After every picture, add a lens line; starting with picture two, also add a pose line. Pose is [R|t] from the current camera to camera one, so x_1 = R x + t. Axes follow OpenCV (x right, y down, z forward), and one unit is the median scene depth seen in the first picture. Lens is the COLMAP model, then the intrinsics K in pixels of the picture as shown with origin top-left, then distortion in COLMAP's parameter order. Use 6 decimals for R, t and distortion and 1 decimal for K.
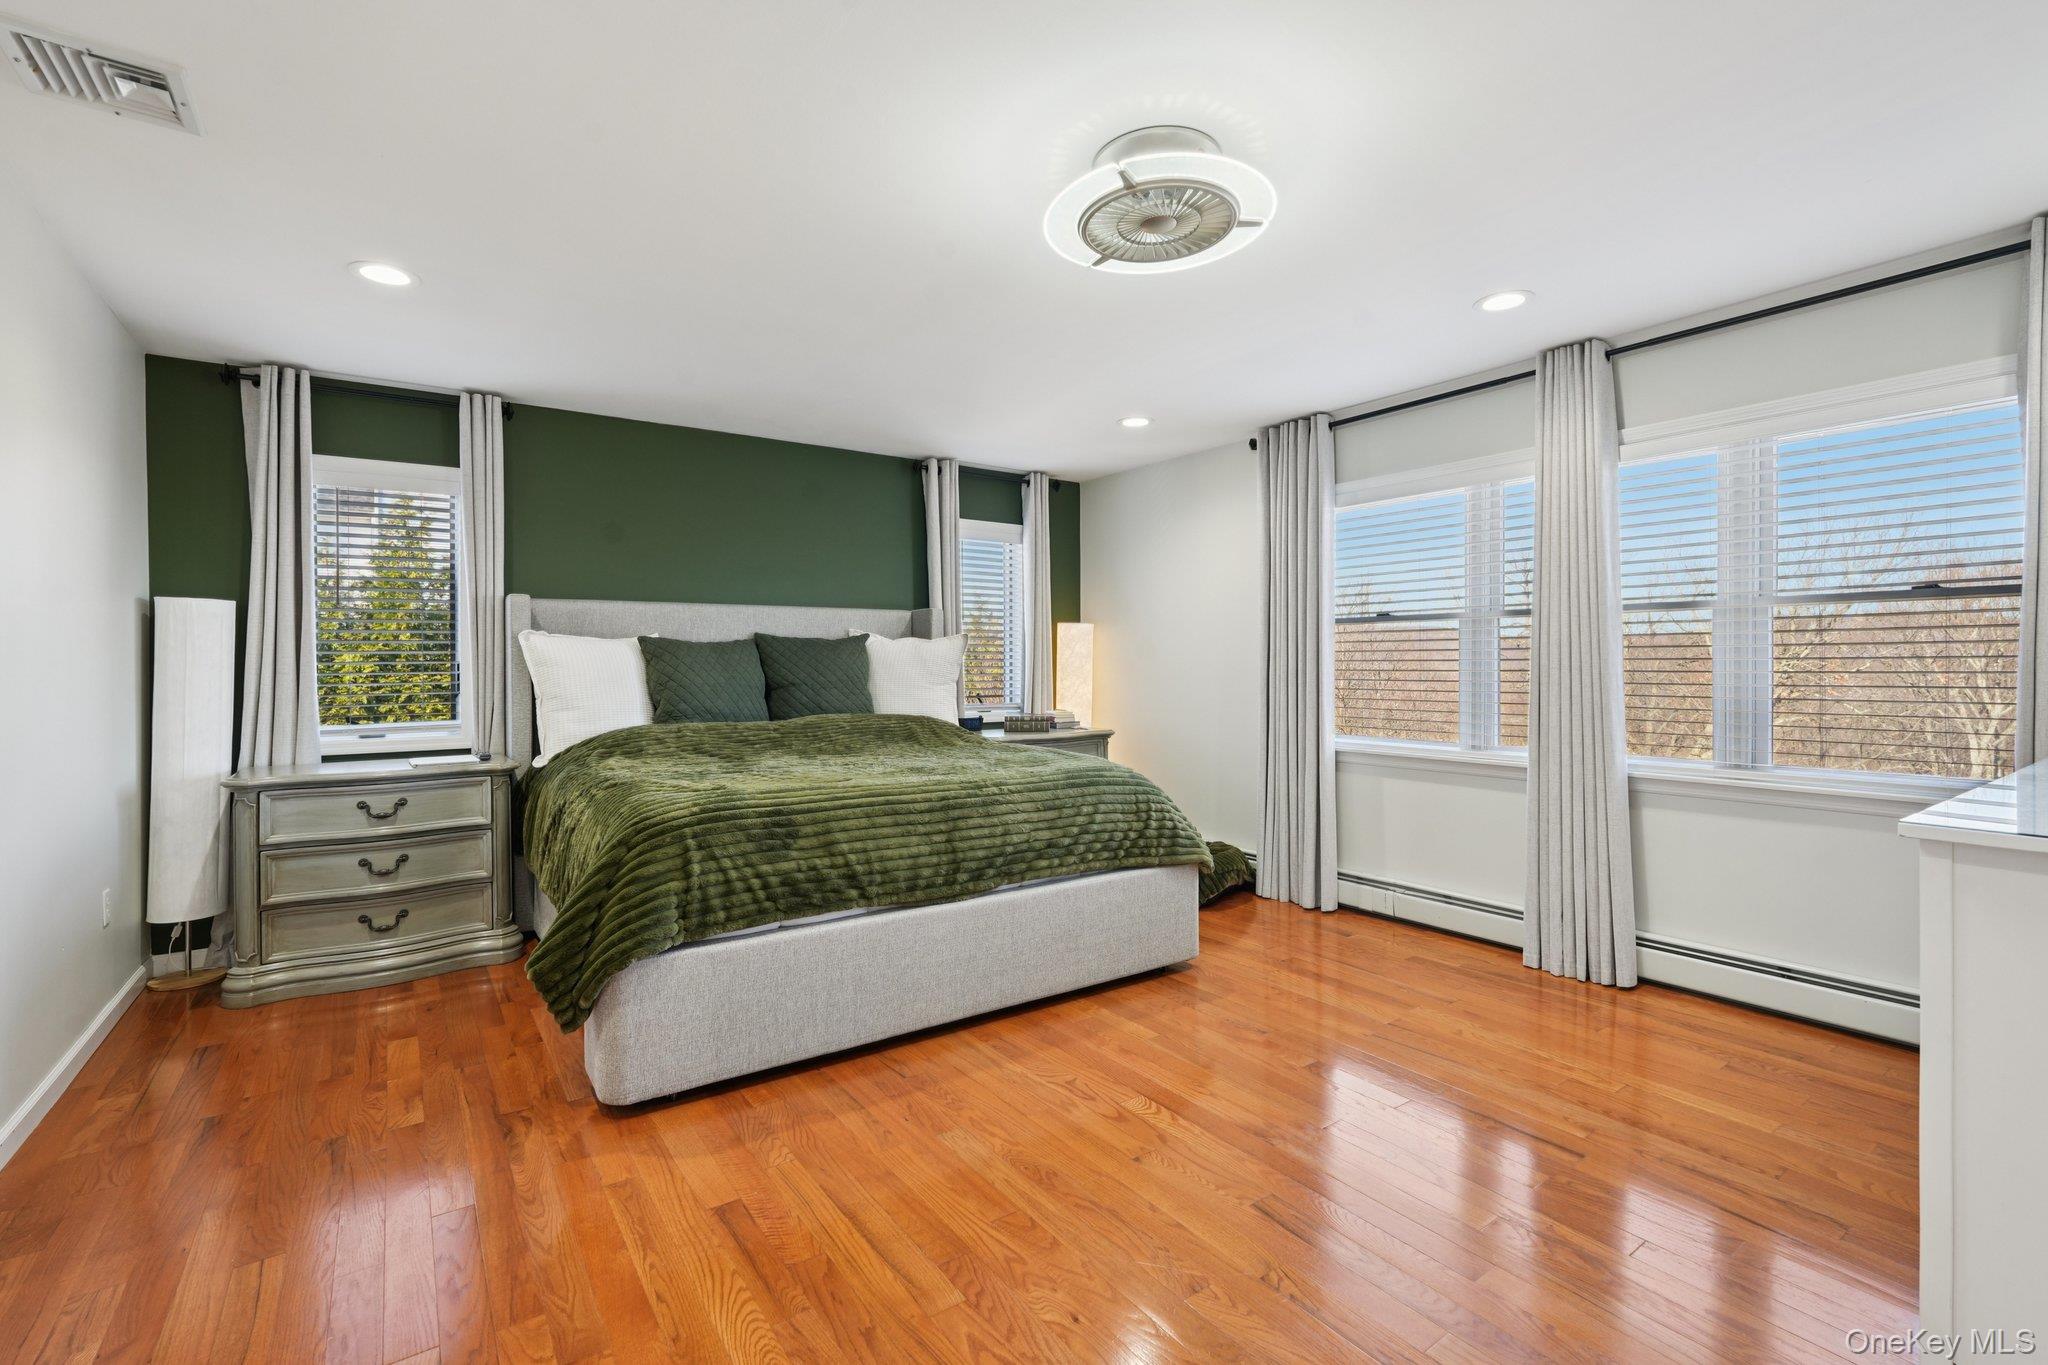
lens RADIAL K [[907.8, 0, 1026.9], [0, 907.8, 672.4], [0, 0, 1]] dist [-0.011257, -0.000004]
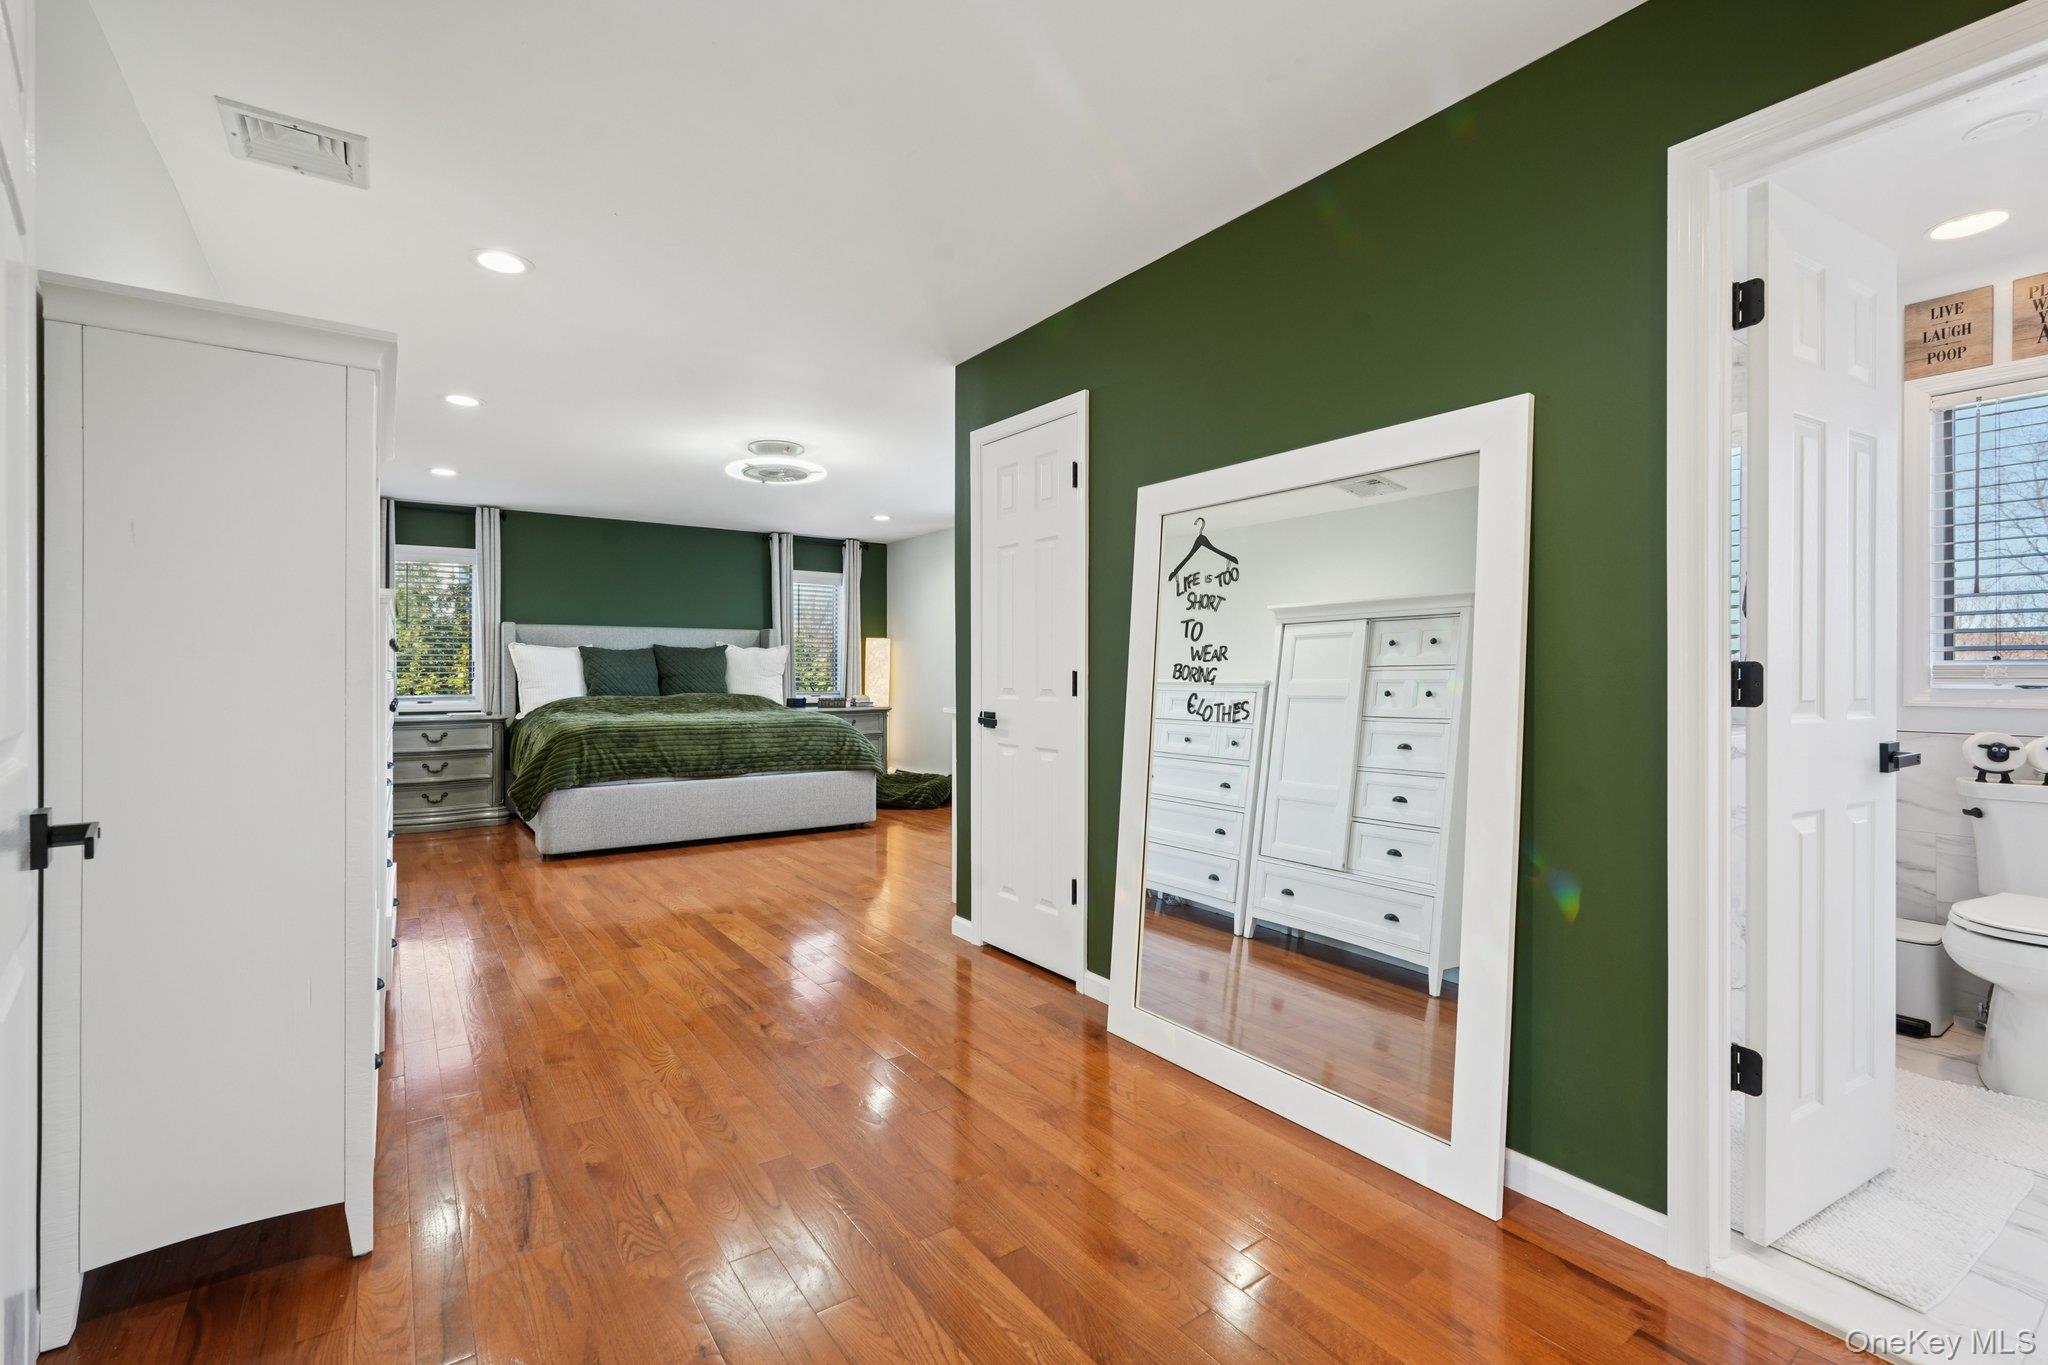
lens RADIAL K [[907.8, 0, 1021.4], [0, 907.8, 677.9], [0, 0, 1]] dist [-0.011257, -0.000004]
pose [[0.999984, 0.004372, -0.003695, 0.429895], [-0.004385, 0.999984, -0.003621, 0.023935], [0.003679, 0.003637, 0.999987, -0.734077]]
